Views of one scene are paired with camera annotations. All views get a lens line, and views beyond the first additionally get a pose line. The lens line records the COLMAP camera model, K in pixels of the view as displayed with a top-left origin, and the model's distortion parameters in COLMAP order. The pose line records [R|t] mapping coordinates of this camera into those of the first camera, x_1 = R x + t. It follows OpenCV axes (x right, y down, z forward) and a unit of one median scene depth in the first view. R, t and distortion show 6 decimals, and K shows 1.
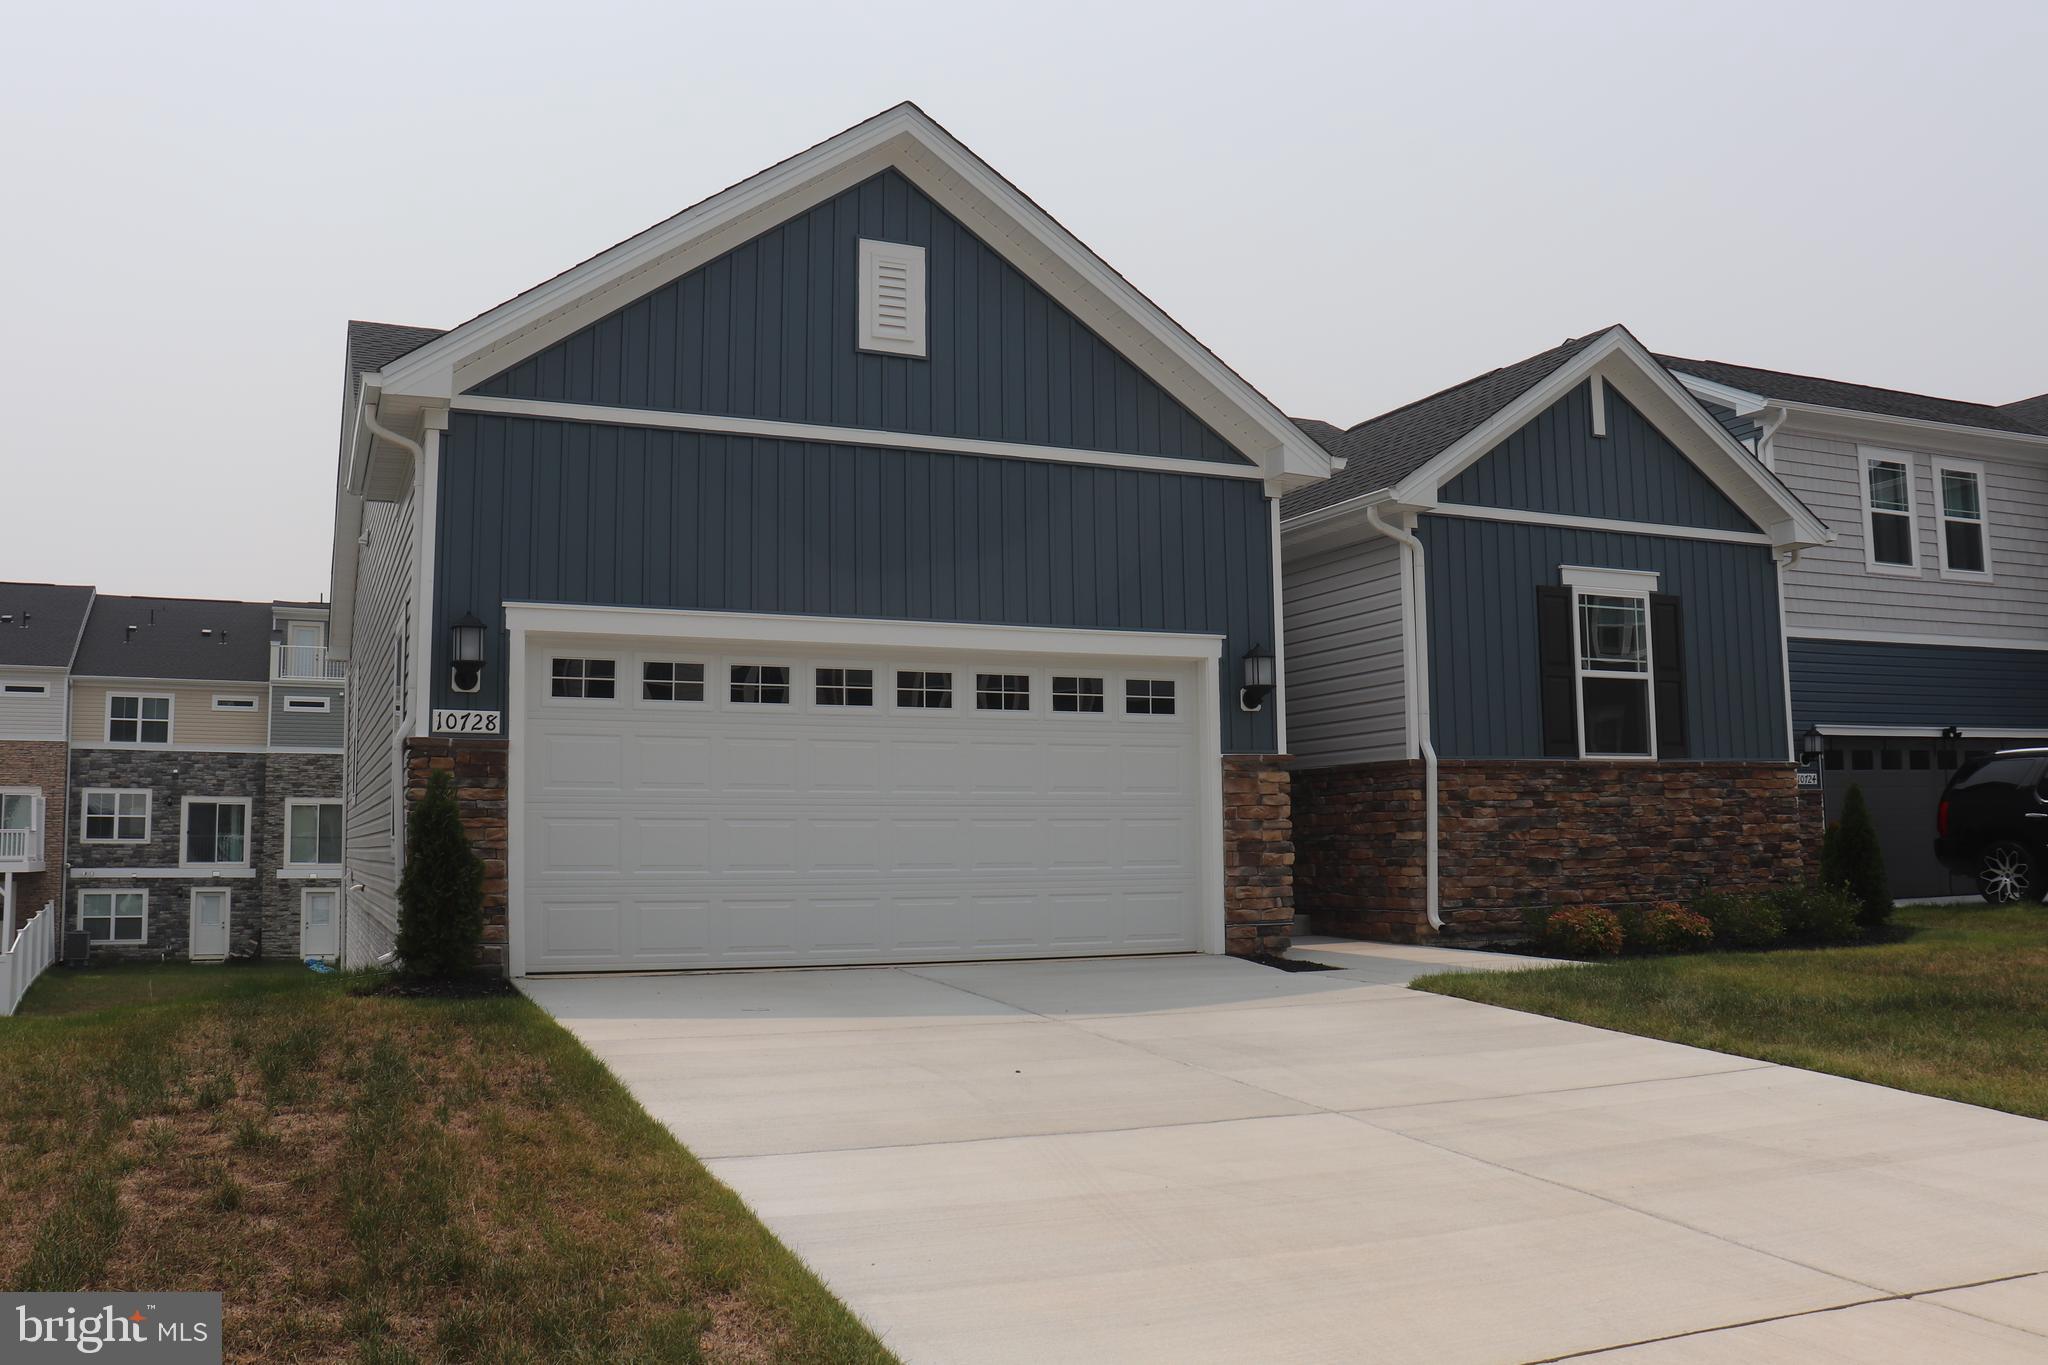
lens RADIAL K [[1703.8, 0, 1030.1], [0, 1703.8, 681.0], [0, 0, 1]] dist [-0.169332, 0.144459]
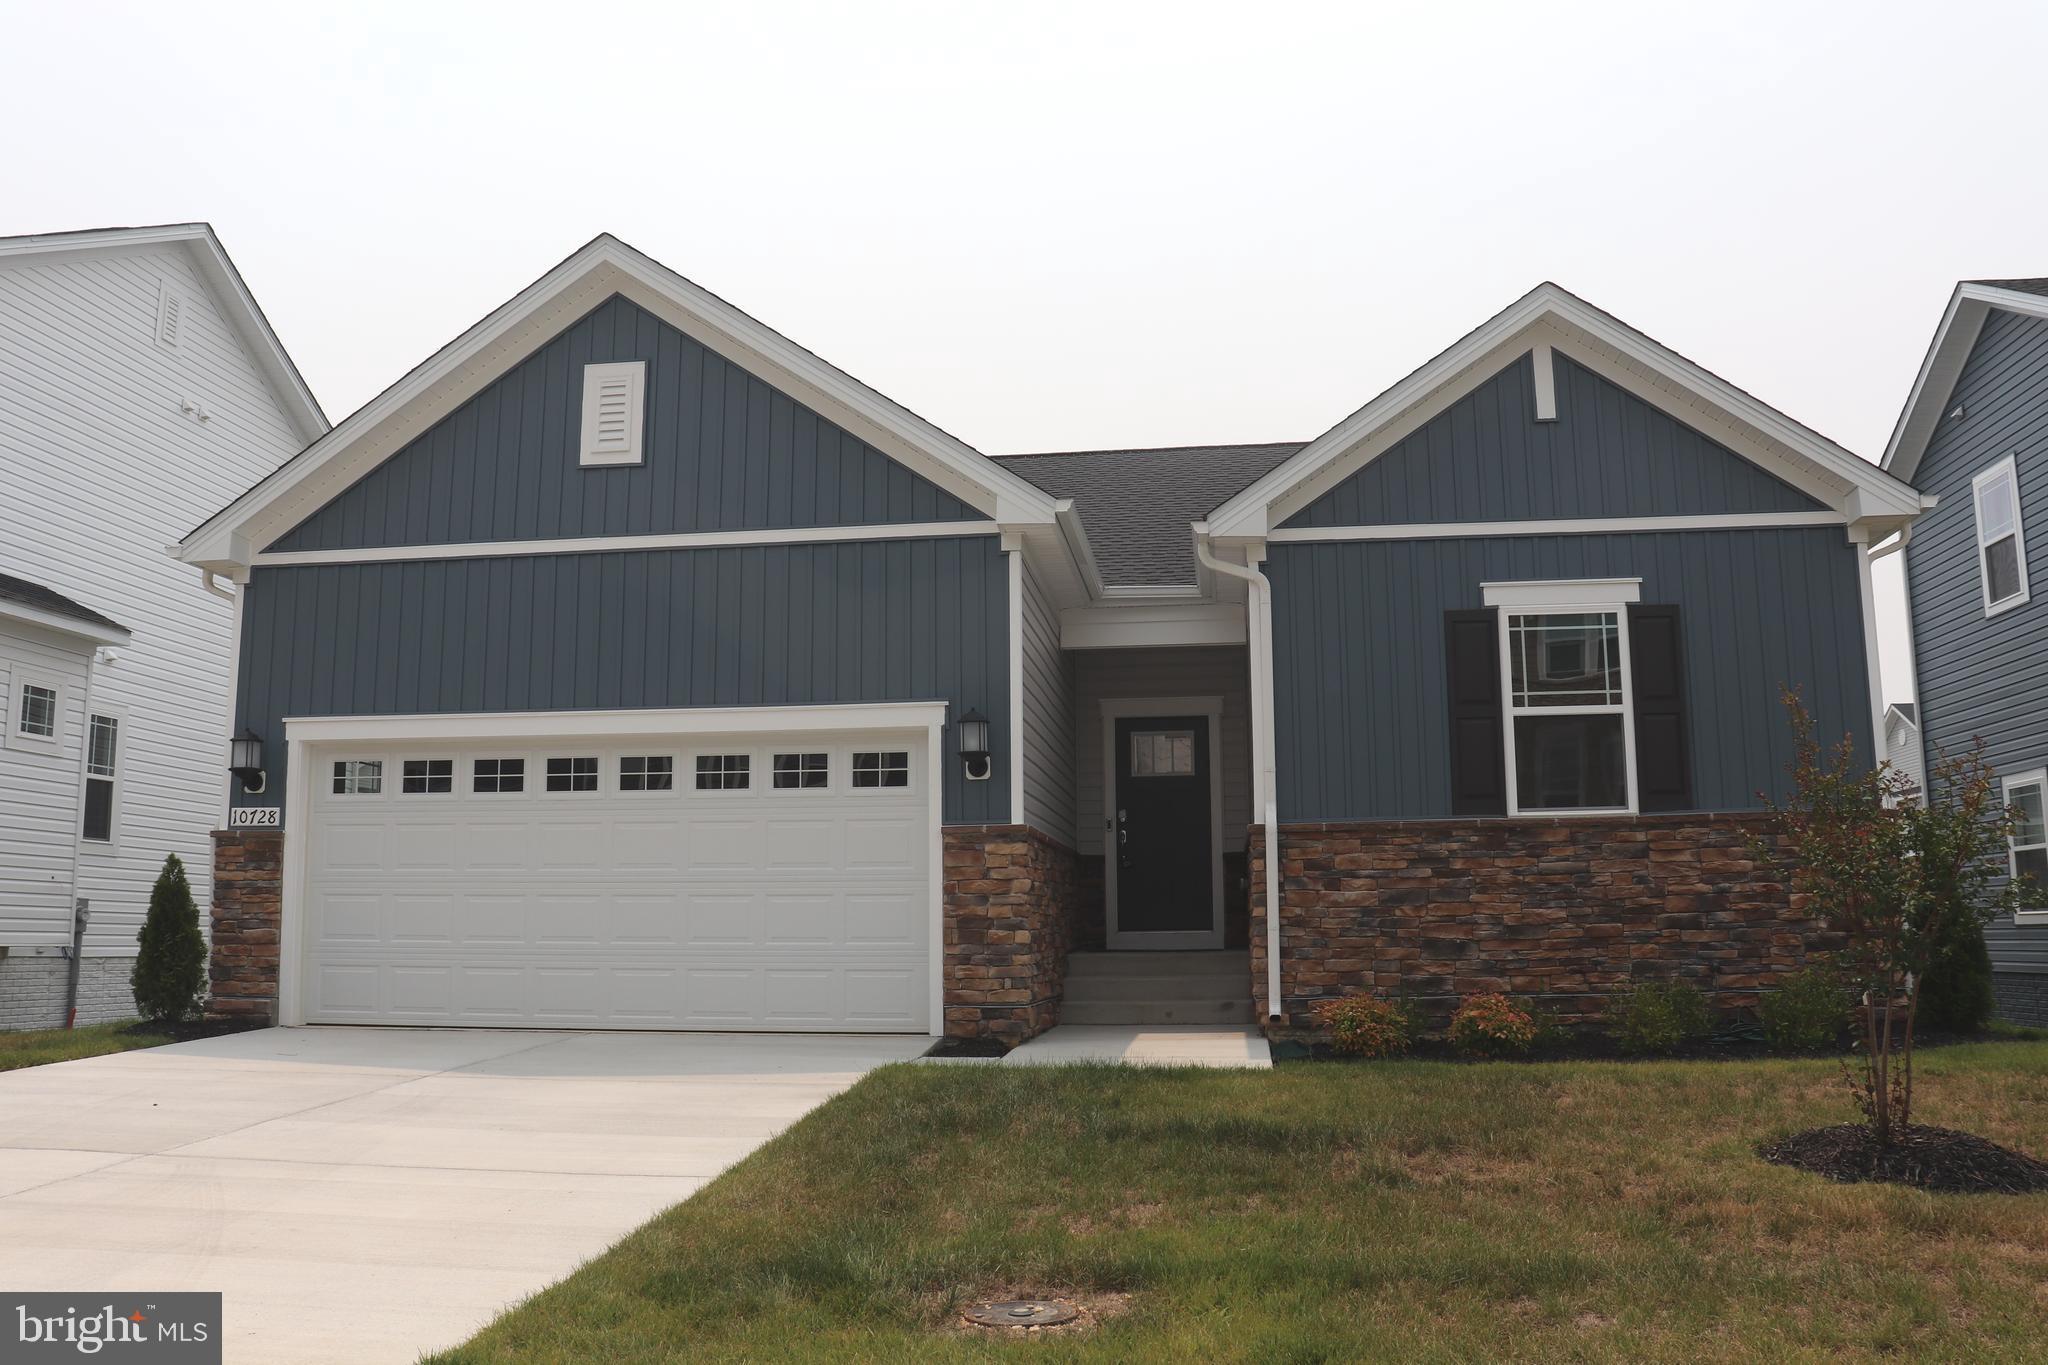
lens RADIAL K [[1703.8, 0, 1037.4], [0, 1703.8, 689.8], [0, 0, 1]] dist [-0.169332, 0.144459]
pose [[0.855079, -0.070657, -0.513661, 0.572403], [0.049355, 0.997265, -0.055021, 0.019085], [0.516143, 0.021696, 0.856227, 0.181445]]
